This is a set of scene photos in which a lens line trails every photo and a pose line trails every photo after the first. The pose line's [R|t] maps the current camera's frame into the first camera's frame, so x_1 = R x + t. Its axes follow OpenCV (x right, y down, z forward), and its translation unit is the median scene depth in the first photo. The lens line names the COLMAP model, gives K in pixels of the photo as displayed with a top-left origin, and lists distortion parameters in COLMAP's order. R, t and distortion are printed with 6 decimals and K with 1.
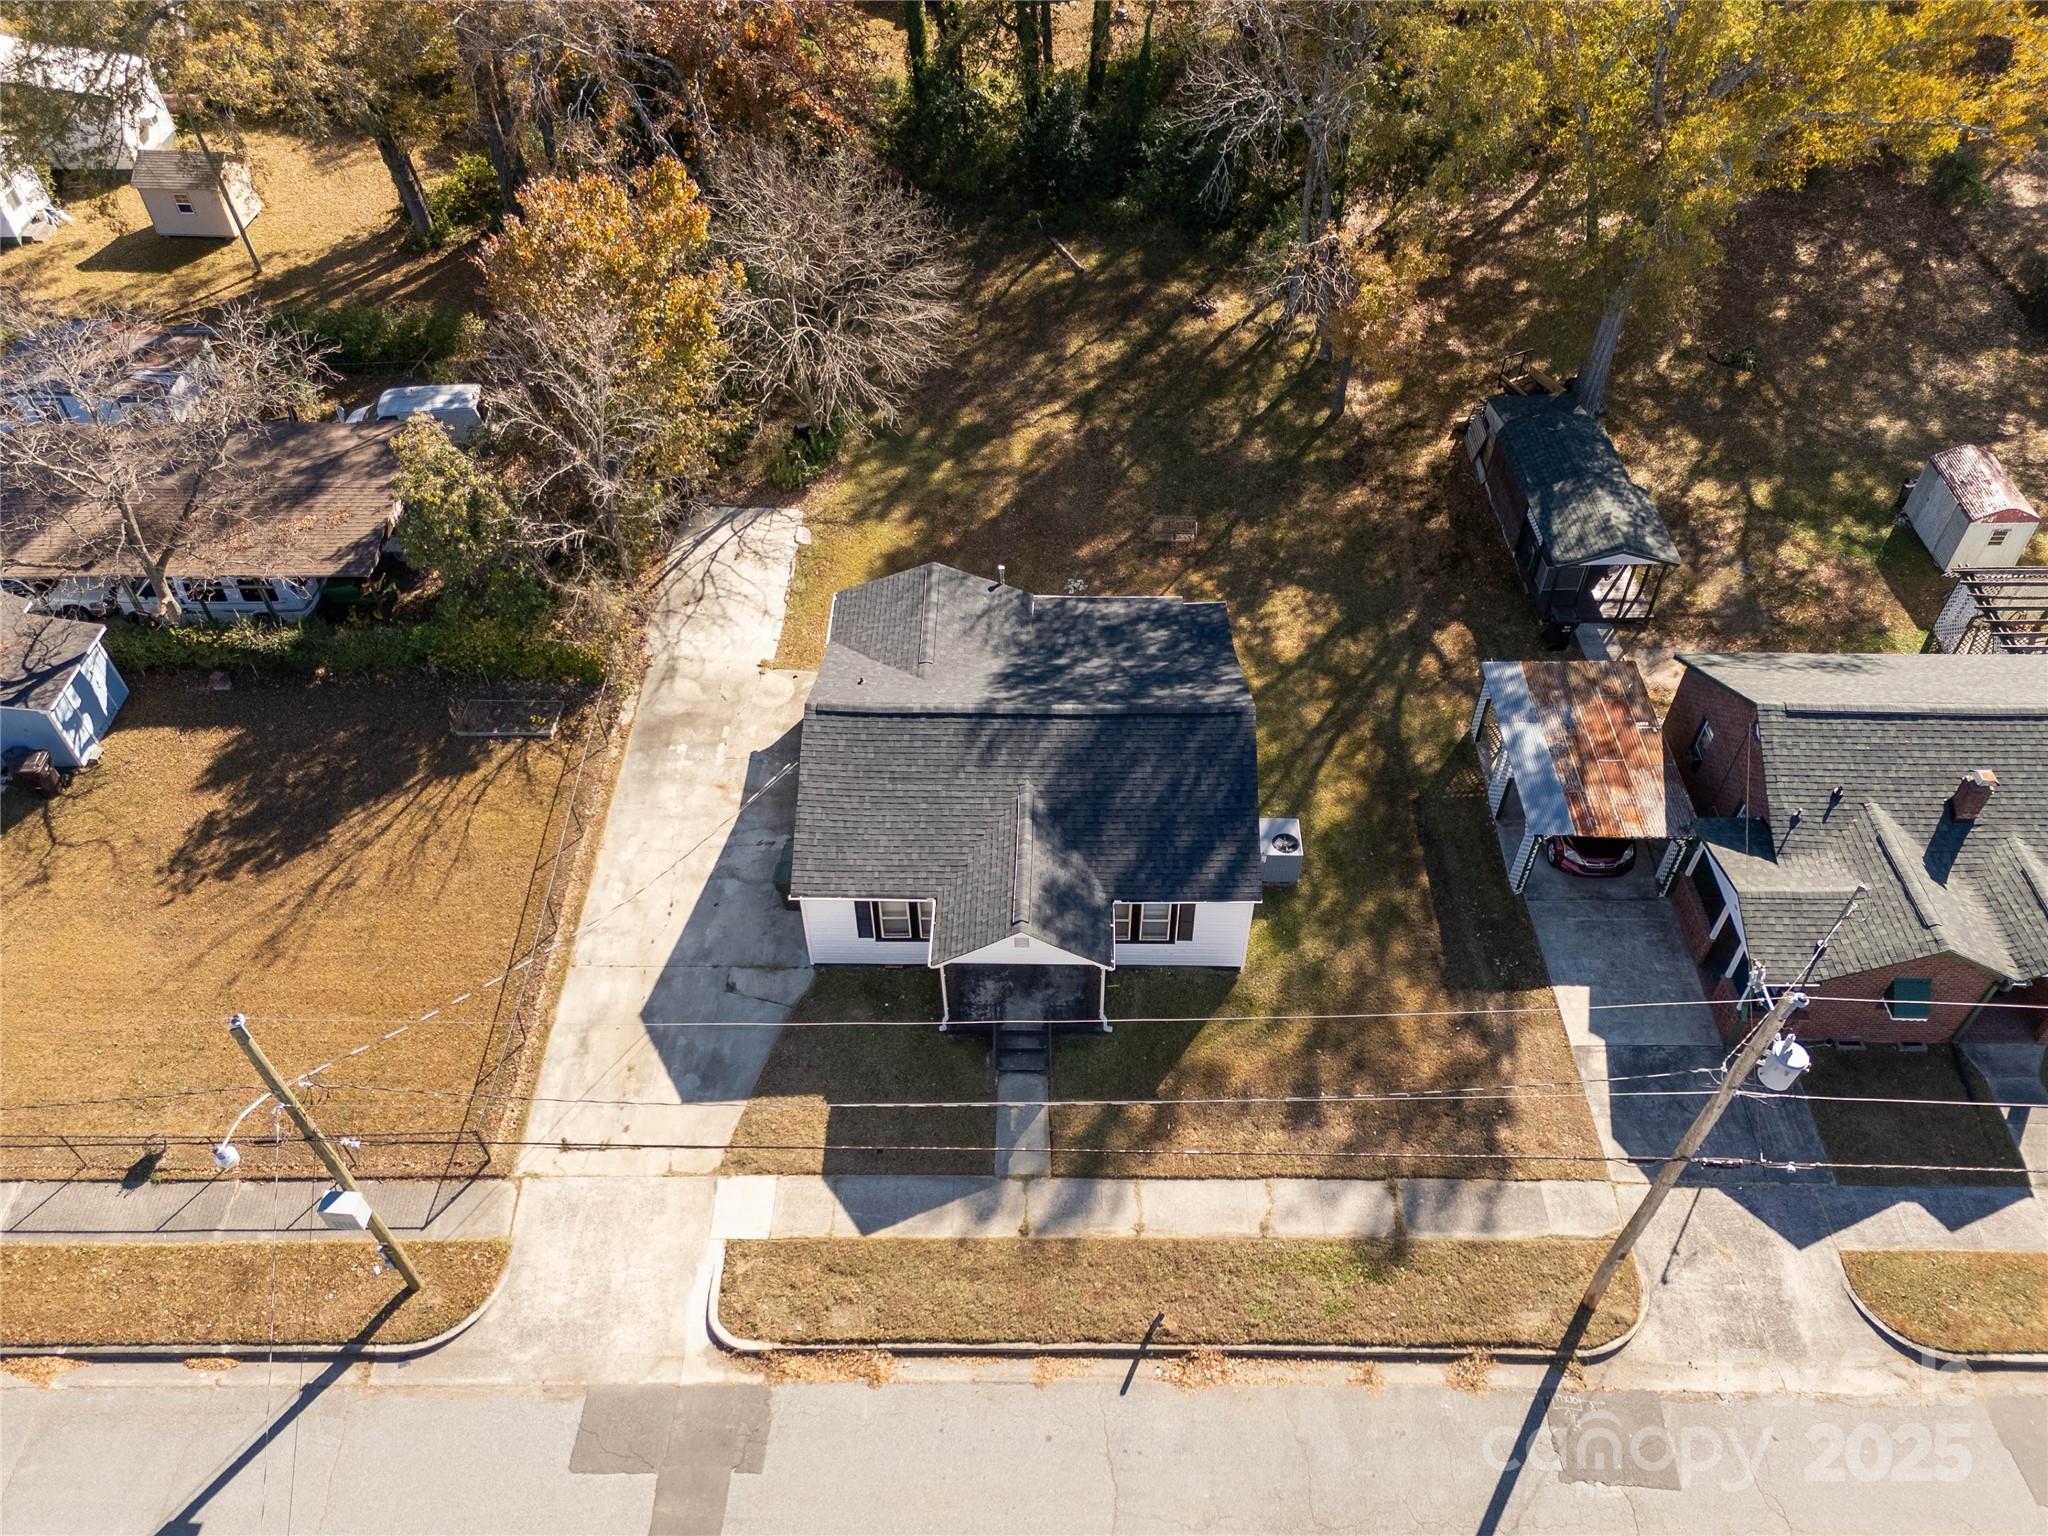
lens RADIAL K [[1521.1, 0, 1018.3], [0, 1521.1, 758.6], [0, 0, 1]] dist [0.084204, -0.071769]
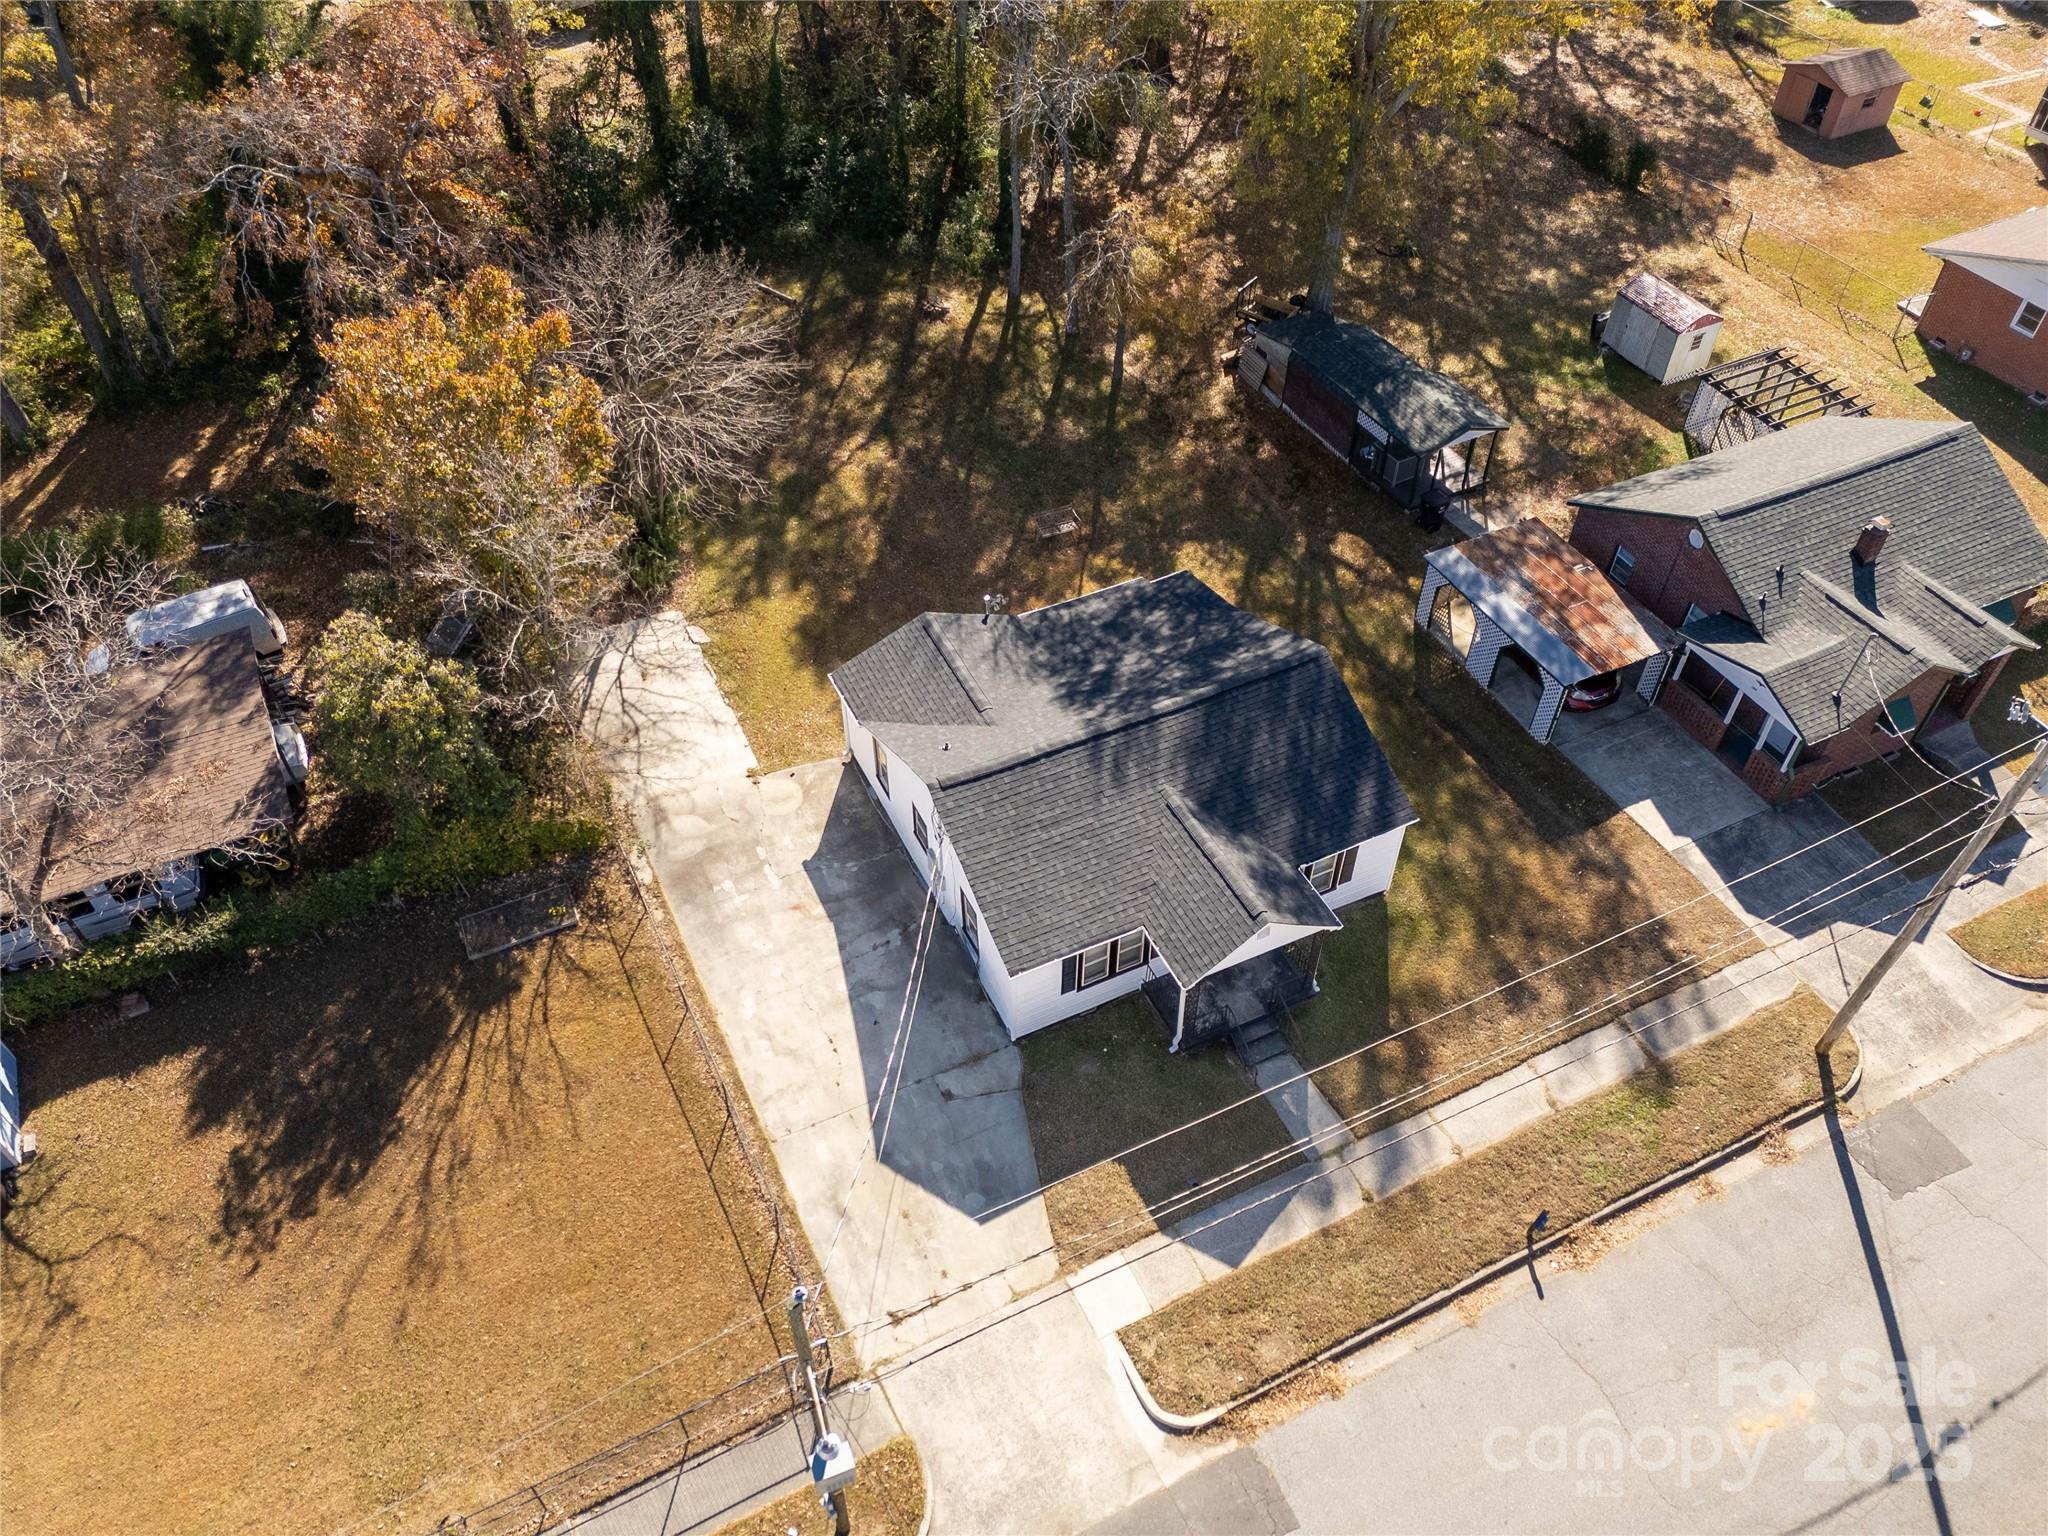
lens RADIAL K [[1521.1, 0, 1023.3], [0, 1521.1, 759.8], [0, 0, 1]] dist [0.084204, -0.071769]
pose [[0.893552, -0.315638, 0.319275, -0.355043], [0.315920, 0.947339, 0.052383, -0.075246], [-0.318996, 0.054058, 0.946213, 0.077534]]
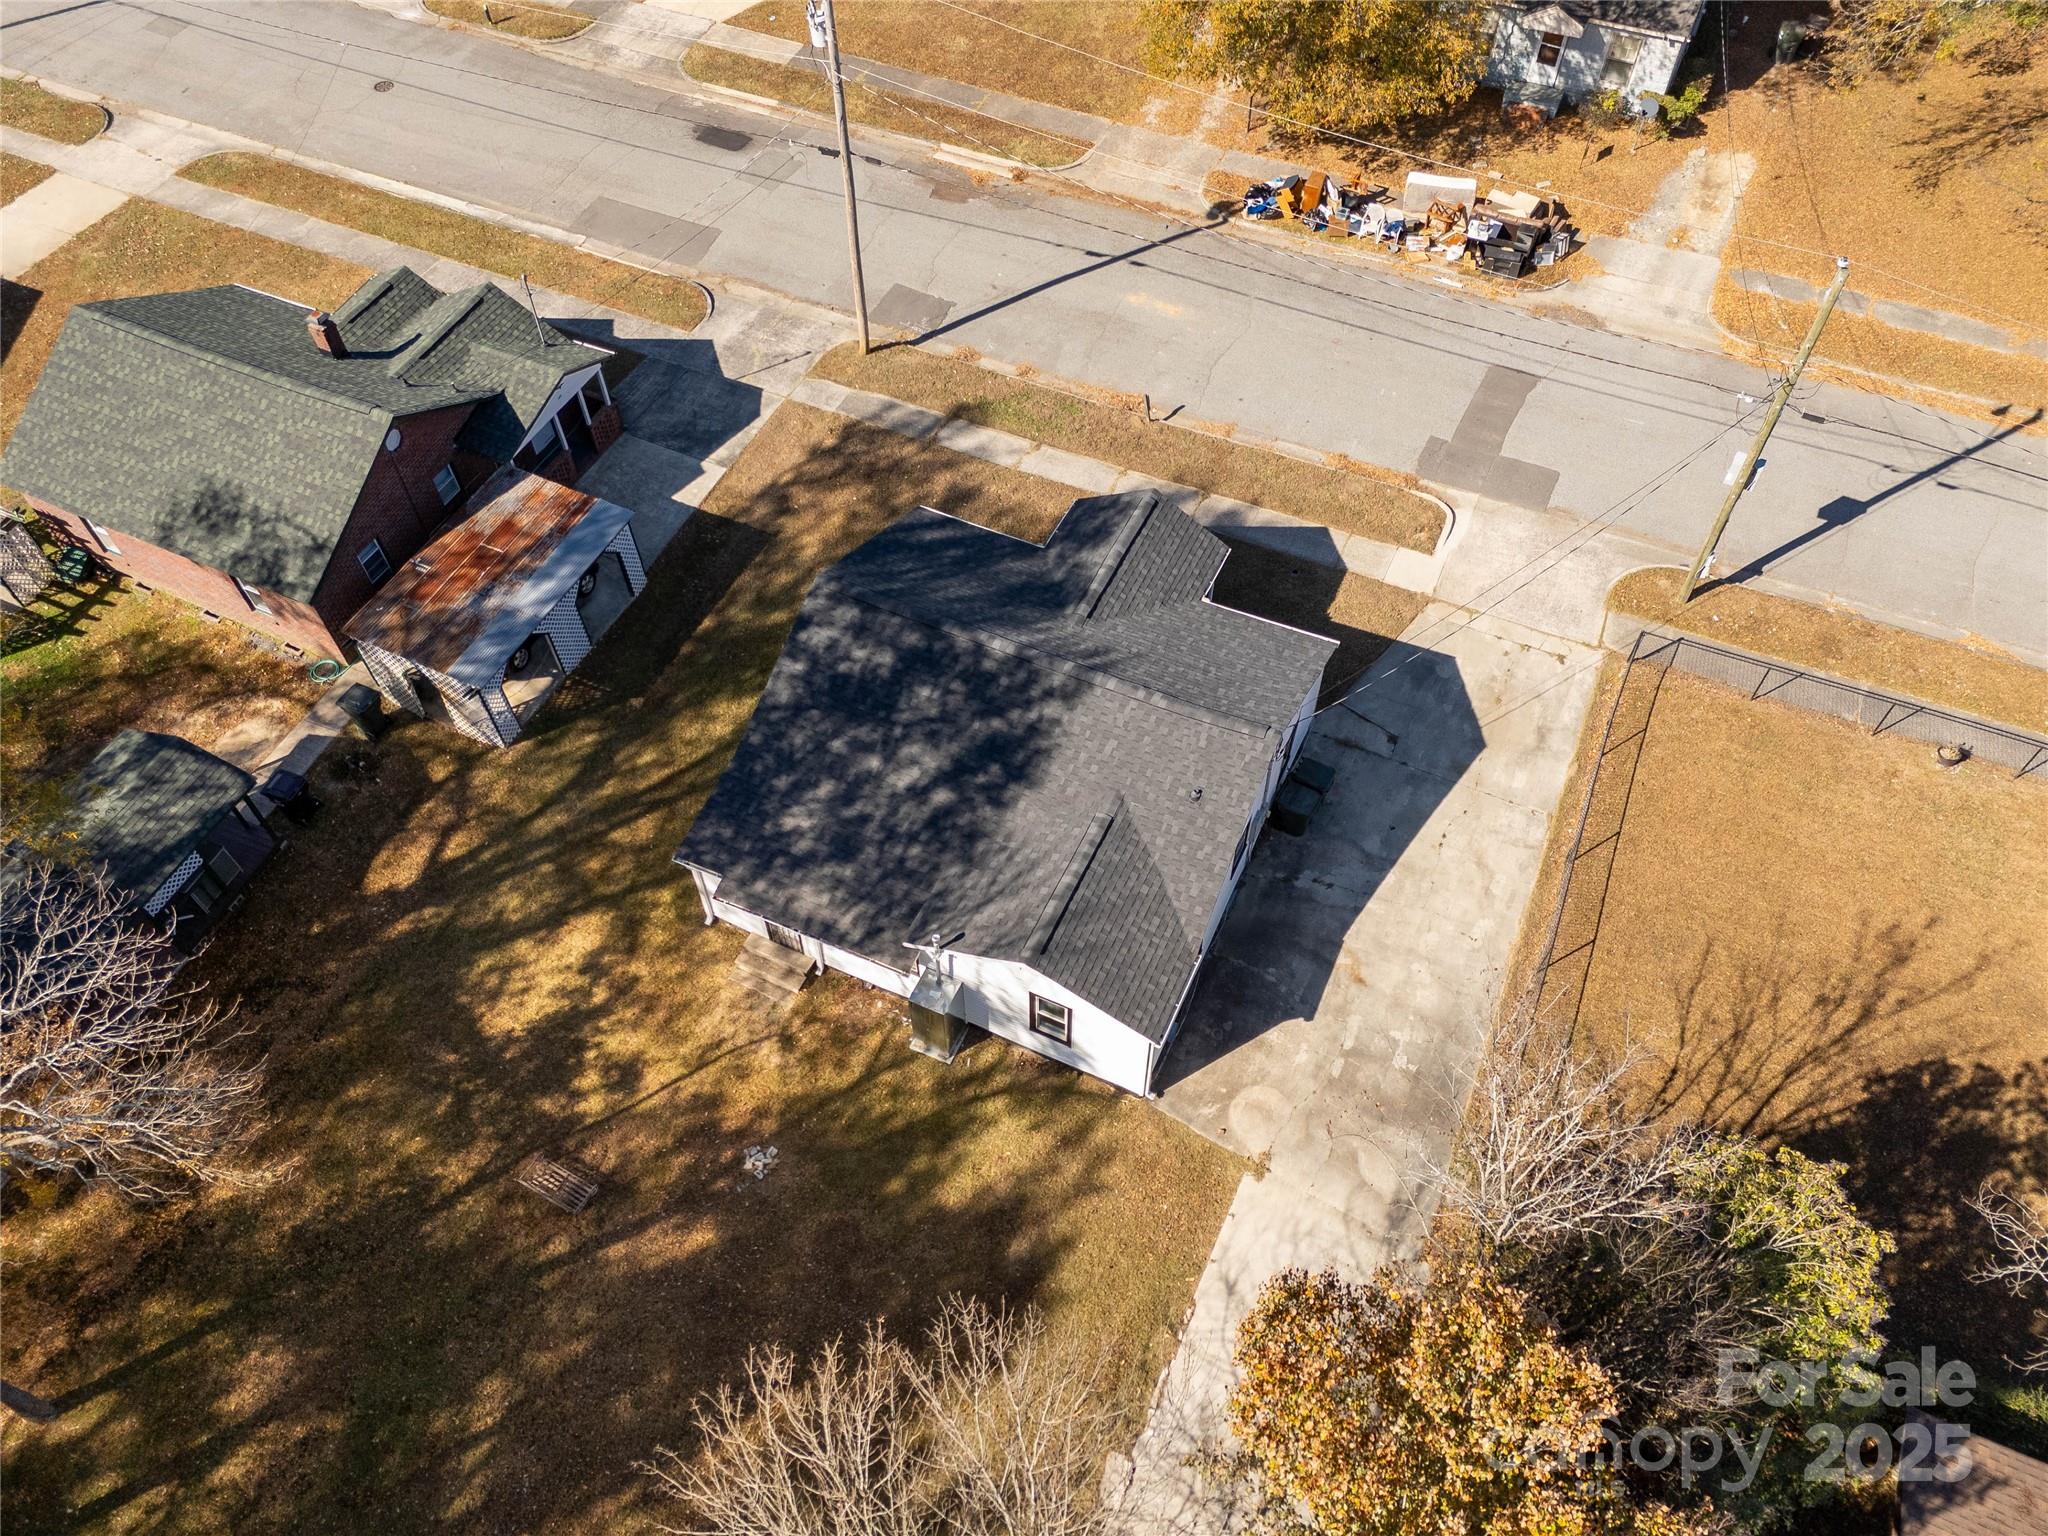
lens RADIAL K [[1521.1, 0, 1022.5], [0, 1521.1, 759.9], [0, 0, 1]] dist [0.084204, -0.071769]
pose [[-0.912202, -0.314438, 0.262711, -0.217348], [0.309125, -0.107290, 0.944950, -0.811854], [-0.268942, 0.943195, 0.195071, 0.820453]]
